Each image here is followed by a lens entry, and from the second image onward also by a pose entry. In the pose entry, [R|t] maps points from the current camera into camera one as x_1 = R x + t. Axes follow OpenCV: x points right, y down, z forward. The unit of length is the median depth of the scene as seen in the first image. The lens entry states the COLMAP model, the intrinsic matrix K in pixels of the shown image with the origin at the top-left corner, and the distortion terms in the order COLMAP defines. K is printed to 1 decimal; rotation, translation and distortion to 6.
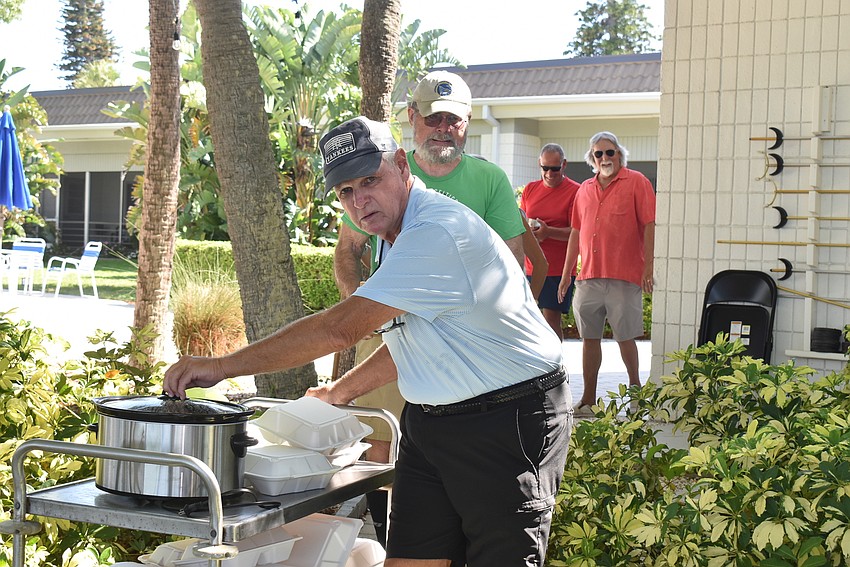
lens RADIAL K [[1405.7, 0, 425.0], [0, 1405.7, 283.5], [0, 0, 1]] dist [-0.036616, -0.053873]
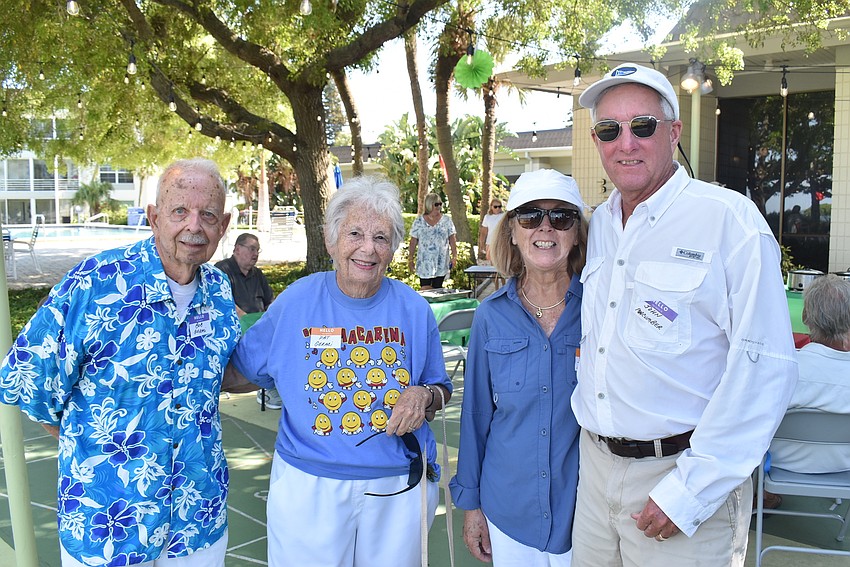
lens RADIAL K [[1405.7, 0, 425.0], [0, 1405.7, 283.5], [0, 0, 1]] dist [-0.036616, -0.053873]
pose [[0.998047, -0.031798, -0.053765, -0.007191], [0.033688, 0.998833, 0.034609, 0.007245], [0.052602, -0.036353, 0.997954, -1.459332]]
